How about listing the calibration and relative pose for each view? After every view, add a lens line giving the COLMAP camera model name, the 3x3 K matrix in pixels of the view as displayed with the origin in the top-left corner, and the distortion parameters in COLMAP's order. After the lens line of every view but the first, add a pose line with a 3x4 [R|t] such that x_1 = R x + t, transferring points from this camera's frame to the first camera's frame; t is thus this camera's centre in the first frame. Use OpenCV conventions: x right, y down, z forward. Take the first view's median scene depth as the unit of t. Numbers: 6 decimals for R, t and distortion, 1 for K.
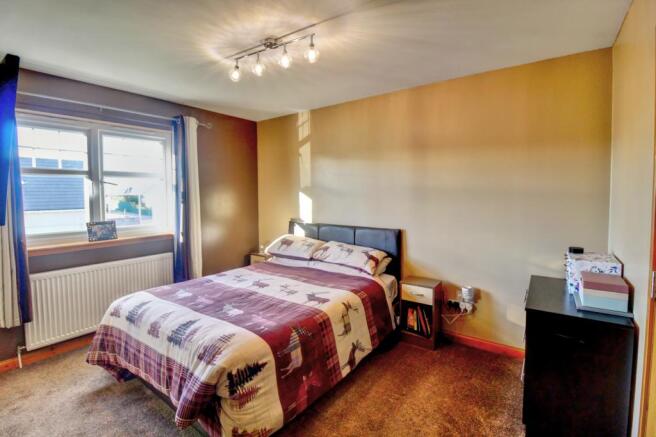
lens RADIAL K [[302.2, 0, 325.8], [0, 302.2, 205.3], [0, 0, 1]] dist [-0.000936, -0.014899]
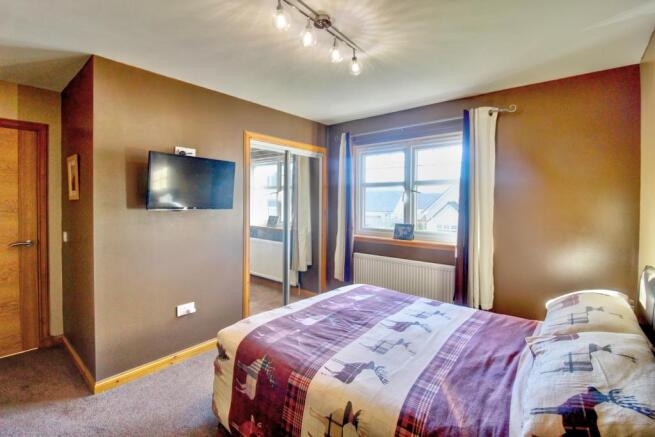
lens RADIAL K [[301.8, 0, 325.3], [0, 301.8, 205.3], [0, 0, 1]] dist [-0.000936, -0.014899]
pose [[-0.066425, 0.021738, -0.997555, 0.569731], [-0.042655, 0.998787, 0.024605, -0.043270], [0.996879, 0.044185, -0.065418, 0.940105]]
